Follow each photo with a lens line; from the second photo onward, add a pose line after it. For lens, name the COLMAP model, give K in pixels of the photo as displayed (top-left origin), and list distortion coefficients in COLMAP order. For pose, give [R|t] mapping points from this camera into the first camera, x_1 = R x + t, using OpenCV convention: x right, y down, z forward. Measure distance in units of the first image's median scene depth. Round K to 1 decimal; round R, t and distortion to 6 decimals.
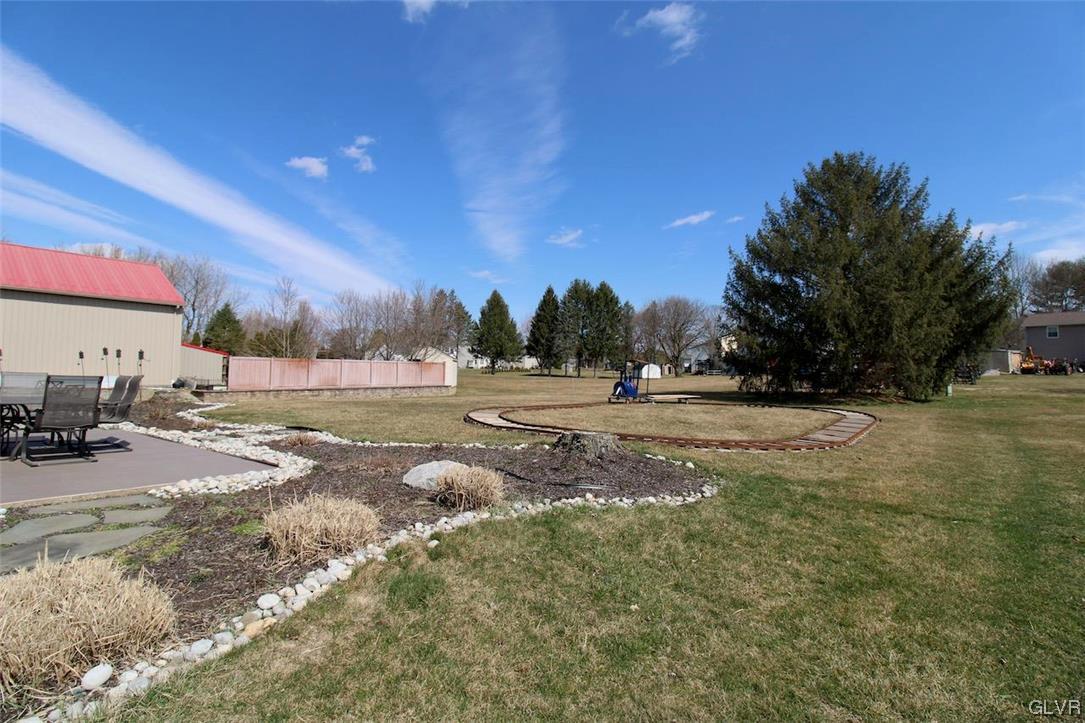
lens RADIAL K [[503.7, 0, 552.7], [0, 503.7, 346.4], [0, 0, 1]] dist [0.003006, -0.013050]
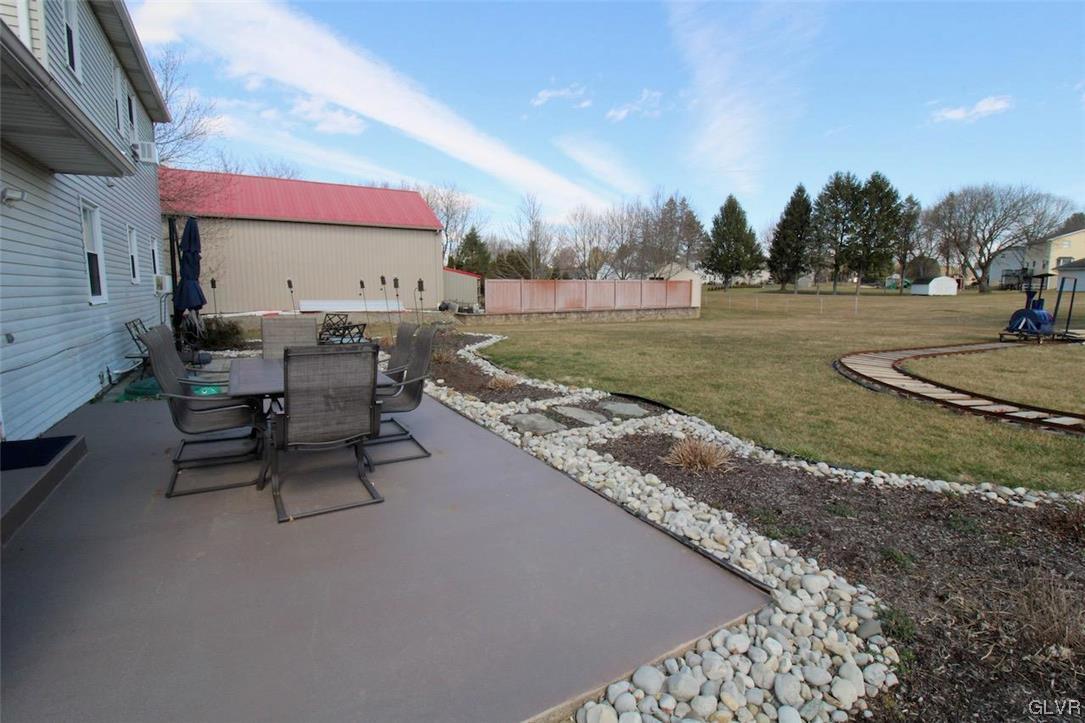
lens RADIAL K [[503.7, 0, 552.7], [0, 503.7, 346.4], [0, 0, 1]] dist [0.003006, -0.013050]
pose [[0.916522, 0.034416, -0.398500, -0.069458], [0.031962, 0.986804, 0.158734, -0.001424], [0.398704, -0.158220, 0.903328, 0.079118]]
